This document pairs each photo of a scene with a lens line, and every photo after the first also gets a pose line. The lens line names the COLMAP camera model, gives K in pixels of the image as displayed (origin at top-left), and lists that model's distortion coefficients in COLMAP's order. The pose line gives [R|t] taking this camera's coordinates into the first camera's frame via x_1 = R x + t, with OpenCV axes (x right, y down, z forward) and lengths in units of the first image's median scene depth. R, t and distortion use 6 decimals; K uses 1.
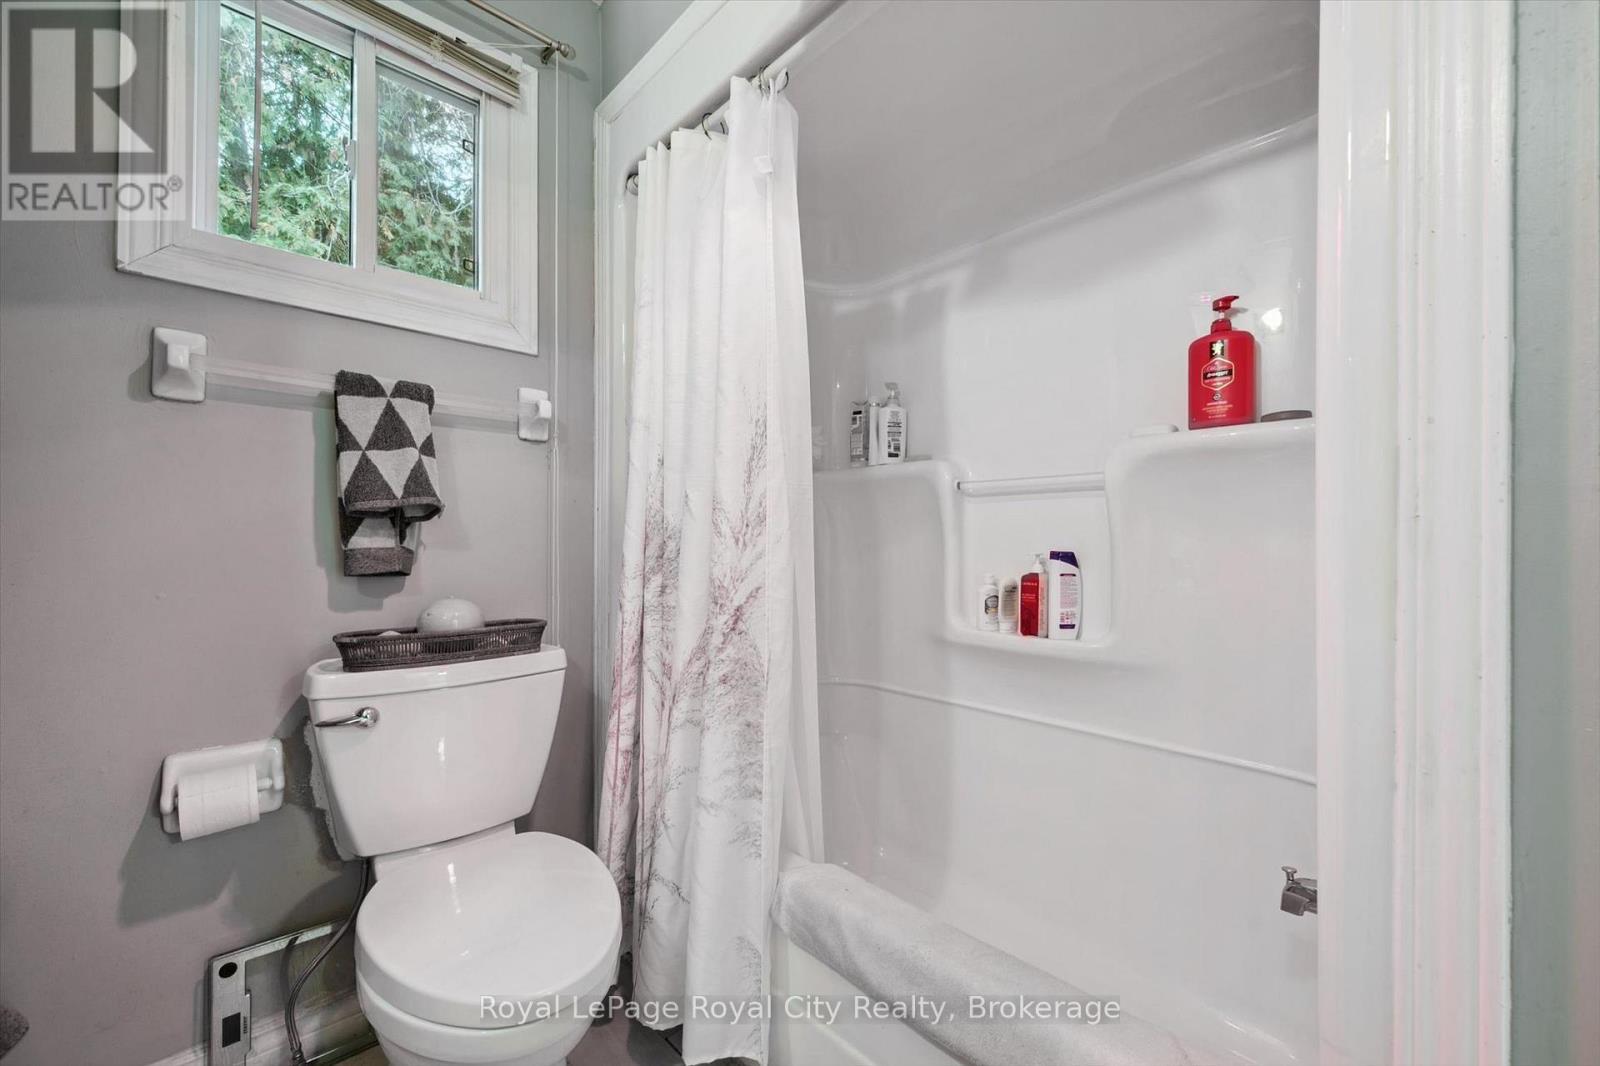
lens RADIAL K [[643.9, 0, 799.8], [0, 643.9, 544.3], [0, 0, 1]] dist [0.000599, 0.000622]
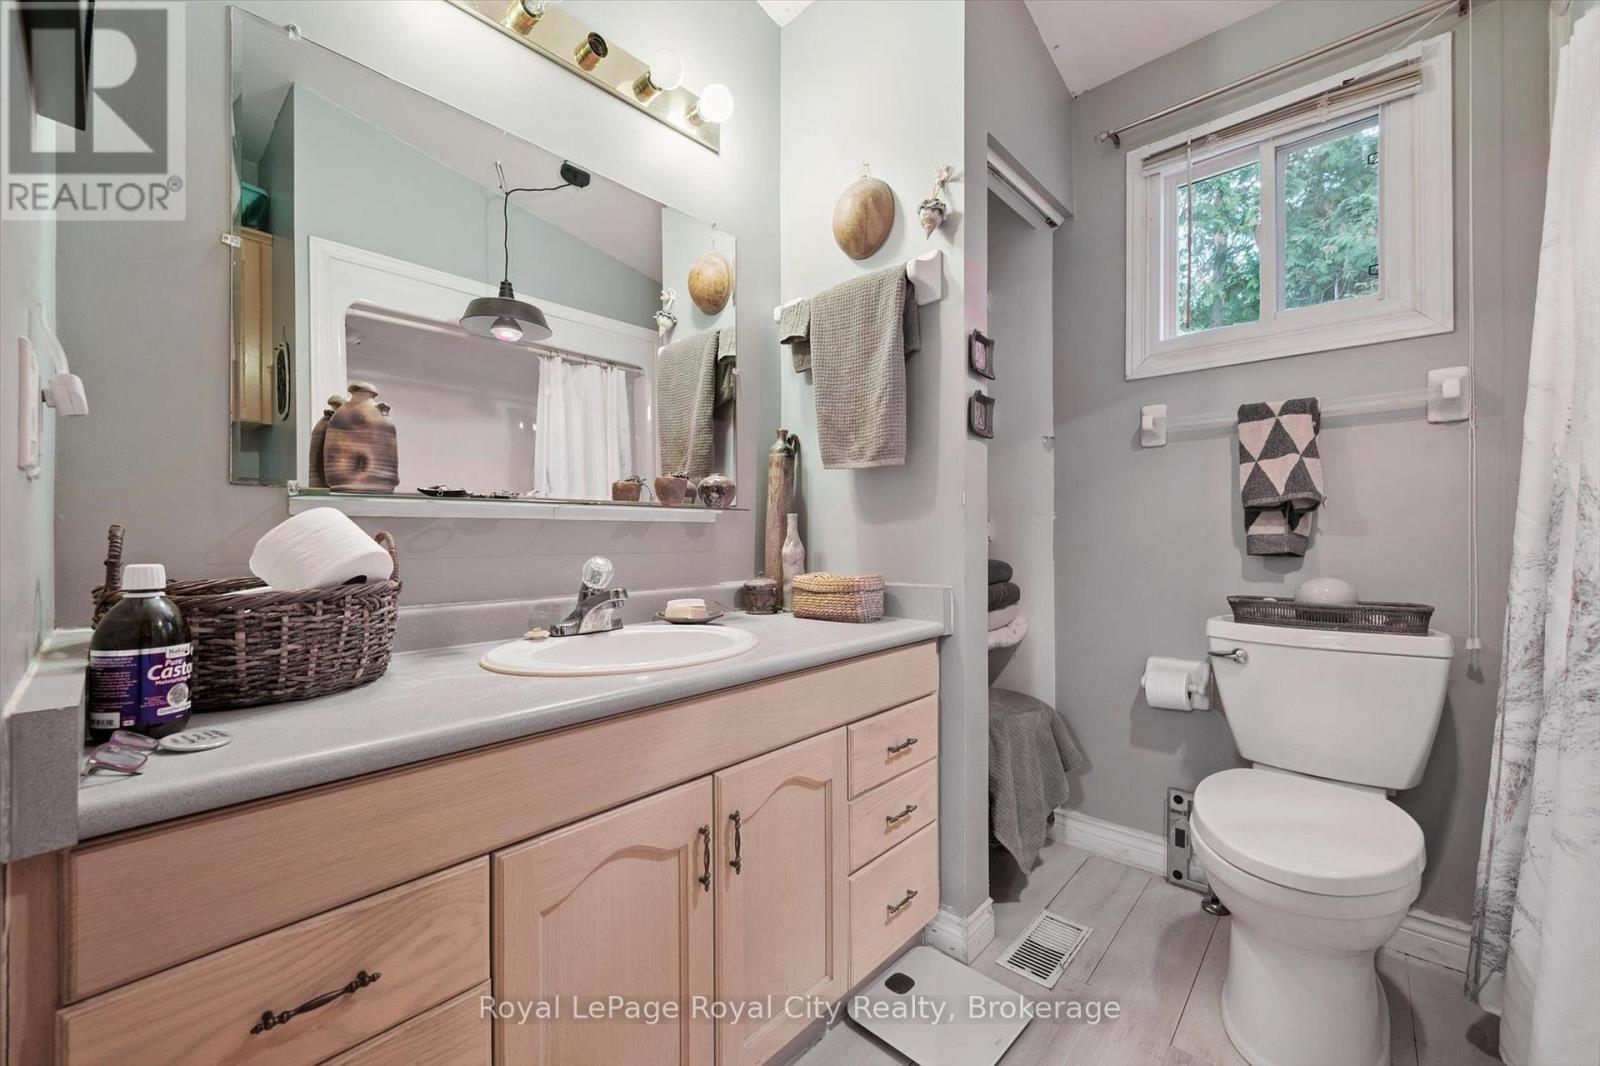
lens RADIAL K [[643.9, 0, 800.0], [0, 643.9, 533.3], [0, 0, 1]] dist [0.000599, 0.000622]
pose [[0.078747, -0.003430, -0.996889, 0.563864], [0.008305, 0.999962, -0.002785, -0.000294], [0.996860, -0.008060, 0.078772, -0.048291]]
